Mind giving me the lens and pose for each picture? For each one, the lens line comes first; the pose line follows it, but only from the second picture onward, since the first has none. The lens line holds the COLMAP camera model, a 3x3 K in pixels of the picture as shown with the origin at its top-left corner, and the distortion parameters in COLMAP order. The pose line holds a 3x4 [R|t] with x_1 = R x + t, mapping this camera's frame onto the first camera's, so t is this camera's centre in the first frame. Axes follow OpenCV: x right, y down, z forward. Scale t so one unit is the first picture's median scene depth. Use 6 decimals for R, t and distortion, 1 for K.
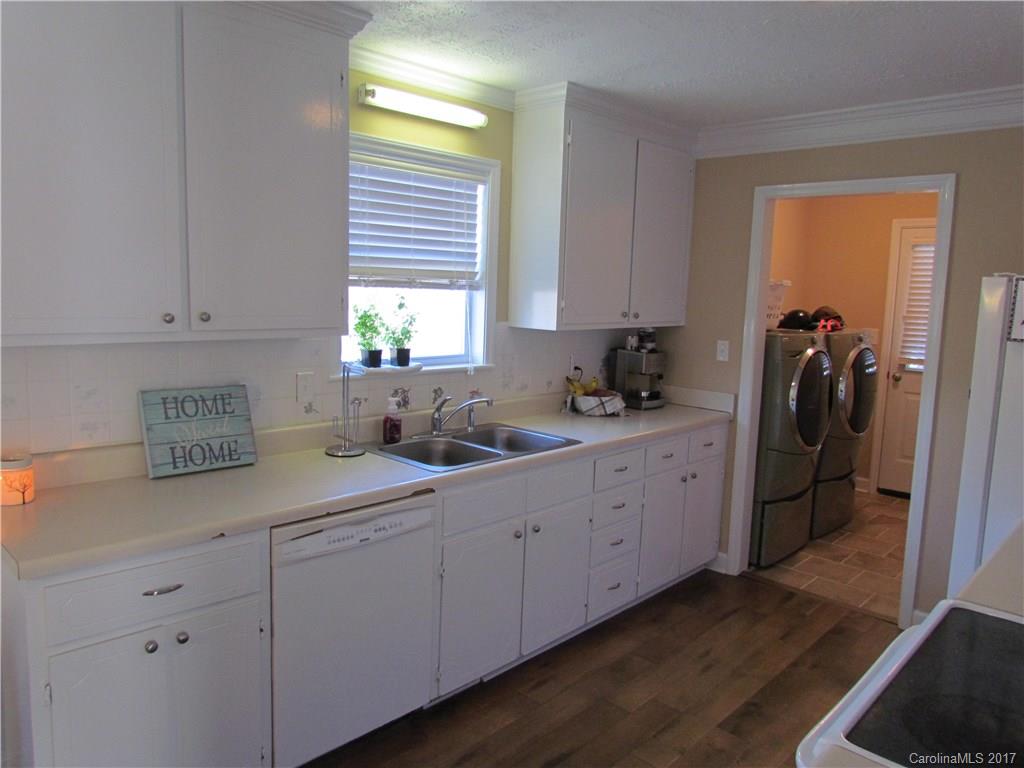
lens RADIAL K [[732.0, 0, 509.2], [0, 732.0, 383.2], [0, 0, 1]] dist [-0.026492, -0.001939]
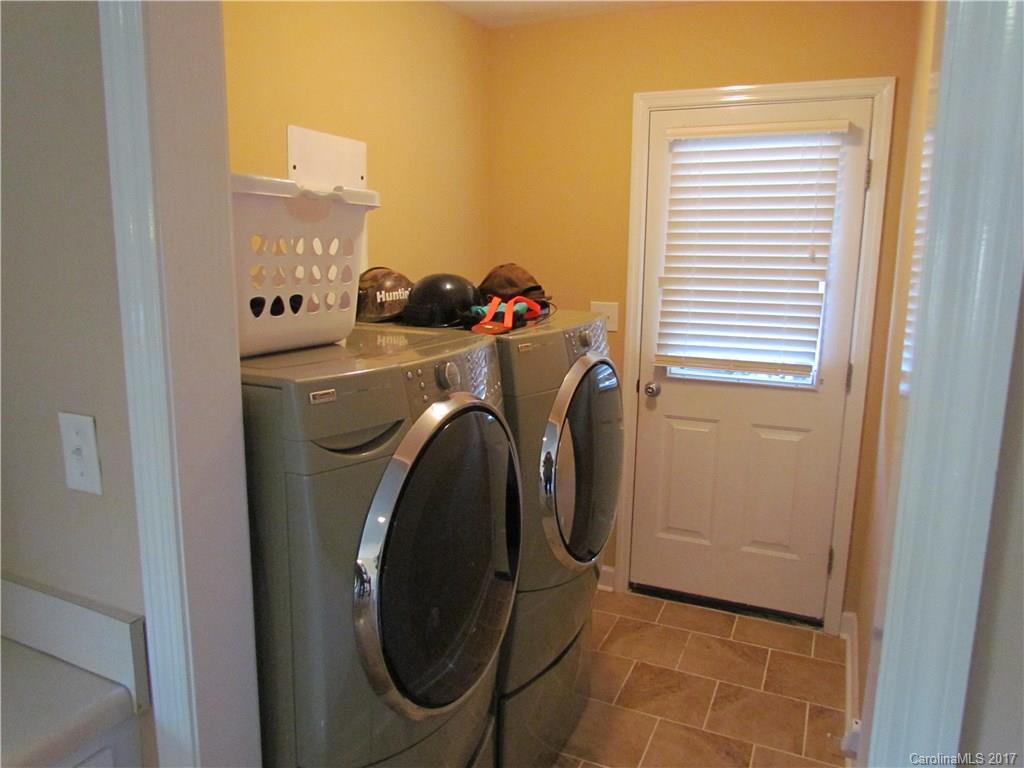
lens RADIAL K [[732.0, 0, 509.2], [0, 732.0, 383.2], [0, 0, 1]] dist [-0.026492, -0.001939]
pose [[0.943842, -0.074354, 0.321922, 0.303481], [0.055892, 0.996238, 0.066232, -0.066646], [-0.325635, -0.044520, 0.944447, 0.614010]]
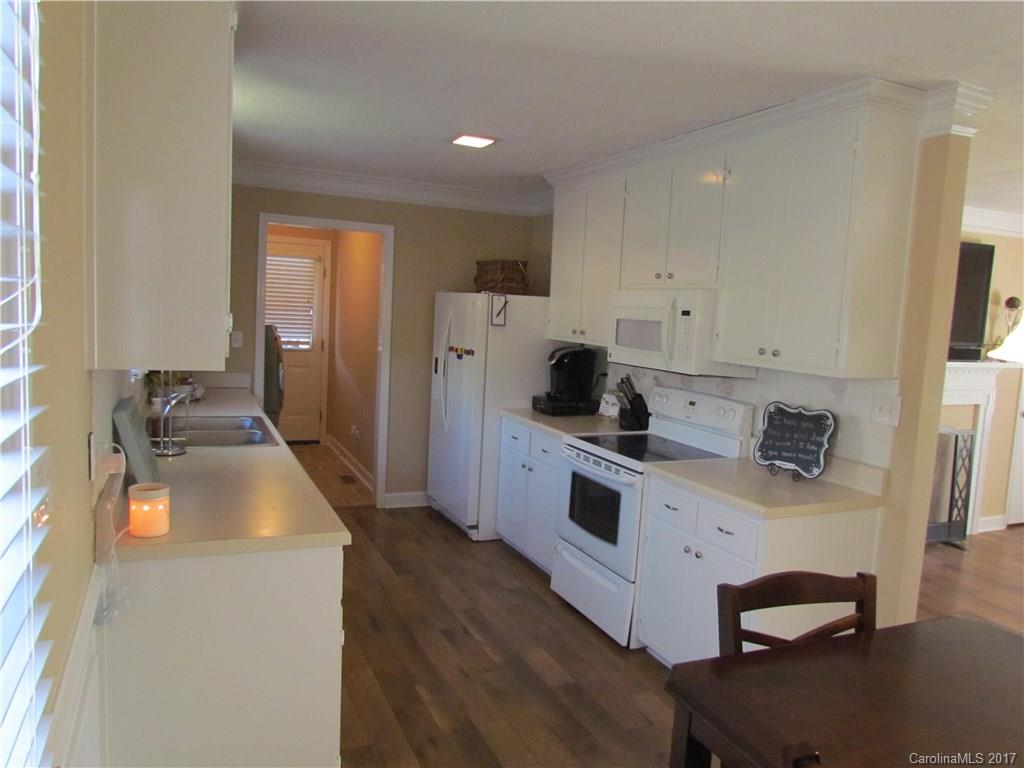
lens RADIAL K [[711.0, 0, 512.9], [0, 711.0, 394.2], [0, 0, 1]] dist [-0.002543, -0.000732]
pose [[0.372788, -0.117715, 0.920420, -0.559040], [0.078977, 0.992346, 0.094927, -0.025122], [-0.924550, 0.037304, 0.379231, 0.092760]]
